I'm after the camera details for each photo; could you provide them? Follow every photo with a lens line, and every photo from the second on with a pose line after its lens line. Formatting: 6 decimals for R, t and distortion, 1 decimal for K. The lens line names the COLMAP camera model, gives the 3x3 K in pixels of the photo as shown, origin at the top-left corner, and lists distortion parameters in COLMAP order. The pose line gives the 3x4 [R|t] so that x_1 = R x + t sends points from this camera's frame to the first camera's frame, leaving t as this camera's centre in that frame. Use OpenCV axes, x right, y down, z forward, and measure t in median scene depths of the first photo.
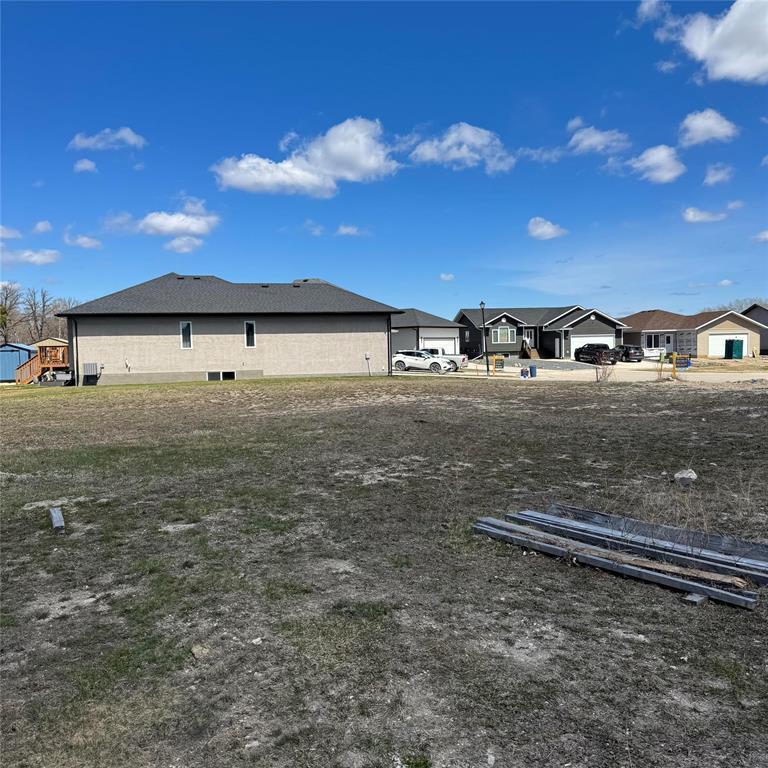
lens RADIAL K [[698.3, 0, 384.4], [0, 698.3, 388.8], [0, 0, 1]] dist [0.084528, -0.151635]
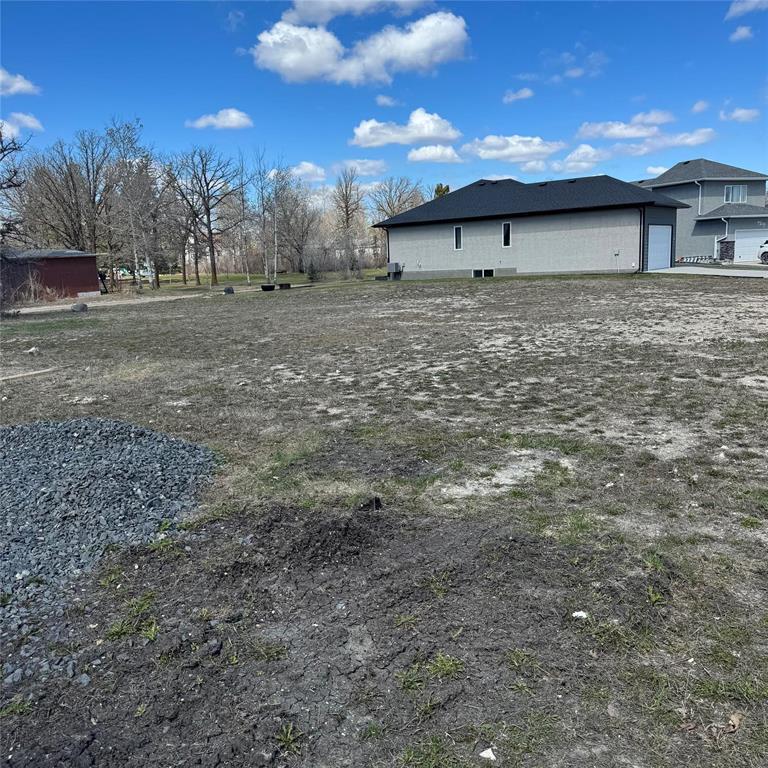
lens RADIAL K [[698.3, 0, 388.1], [0, 698.3, 380.4], [0, 0, 1]] dist [0.084528, -0.151635]
pose [[0.637886, 0.126684, -0.759640, 2.021022], [-0.009486, 0.987595, 0.156734, -0.084689], [0.770072, -0.092772, 0.631175, 0.516996]]
